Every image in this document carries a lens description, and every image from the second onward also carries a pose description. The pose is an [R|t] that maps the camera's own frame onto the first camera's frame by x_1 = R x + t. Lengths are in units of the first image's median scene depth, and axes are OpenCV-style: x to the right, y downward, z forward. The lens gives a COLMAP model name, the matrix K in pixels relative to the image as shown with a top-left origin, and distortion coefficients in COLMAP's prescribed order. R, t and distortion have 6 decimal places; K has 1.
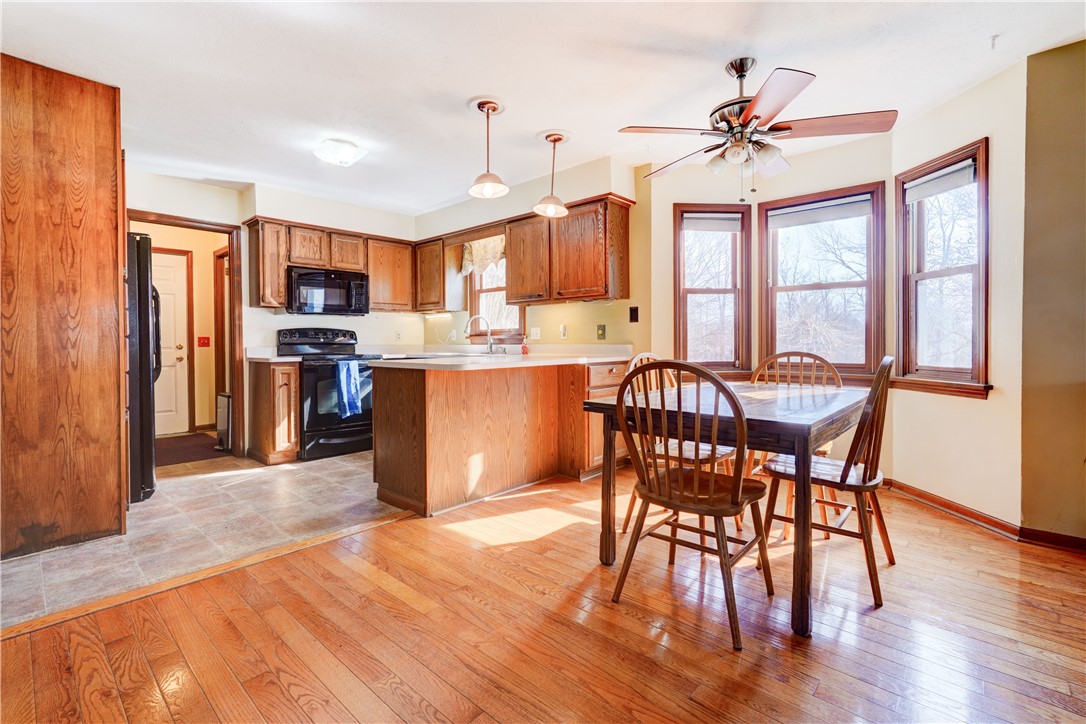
lens RADIAL K [[491.7, 0, 544.8], [0, 491.7, 346.1], [0, 0, 1]] dist [-0.006623, 0.000490]
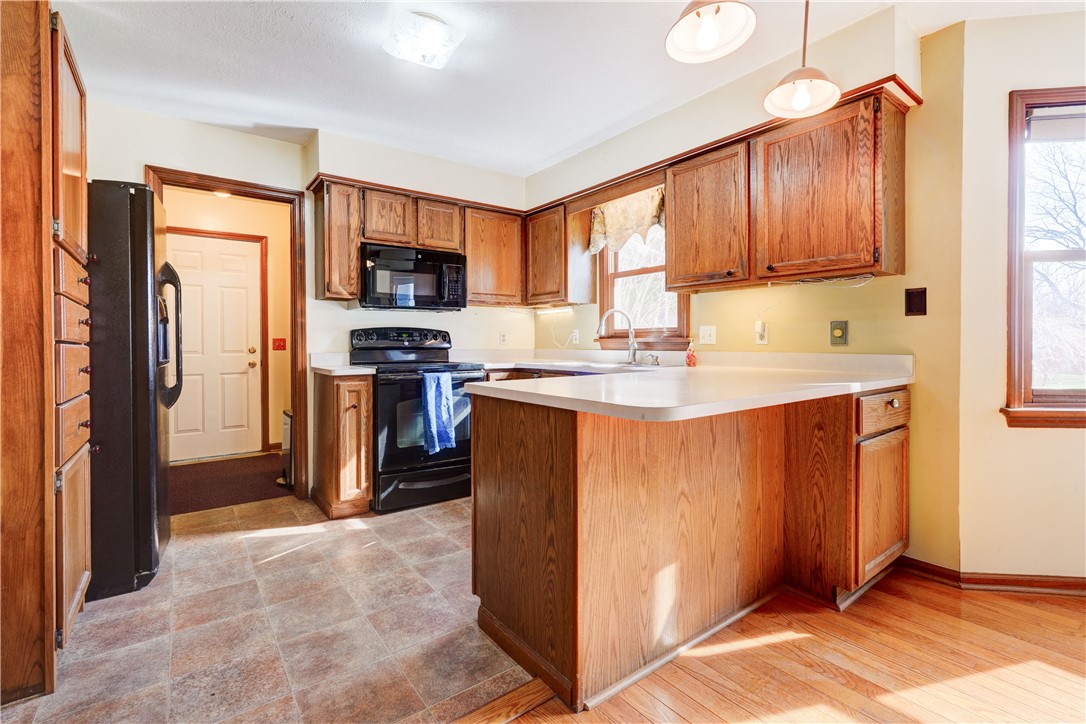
lens RADIAL K [[494.3, 0, 539.3], [0, 494.3, 344.5], [0, 0, 1]] dist [-0.007172, 0.000381]
pose [[0.980710, 0.004153, -0.195423, -0.124037], [-0.004836, 0.999984, -0.003022, -0.010893], [0.195408, 0.003909, 0.980714, 0.346125]]
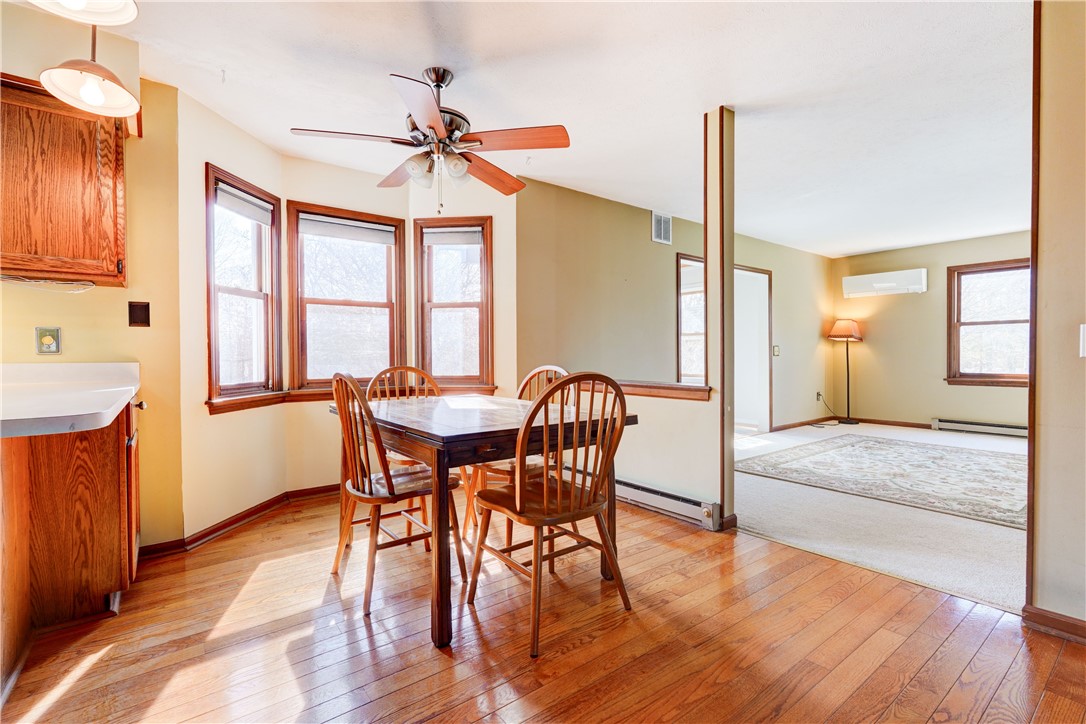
lens RADIAL K [[490.9, 0, 532.5], [0, 490.9, 357.8], [0, 0, 1]] dist [-0.004972, 0.000099]
pose [[0.188864, -0.000625, 0.982003, -0.313419], [0.015392, 0.999879, -0.002324, 0.000072], [-0.981883, 0.015554, 0.188850, 0.375613]]
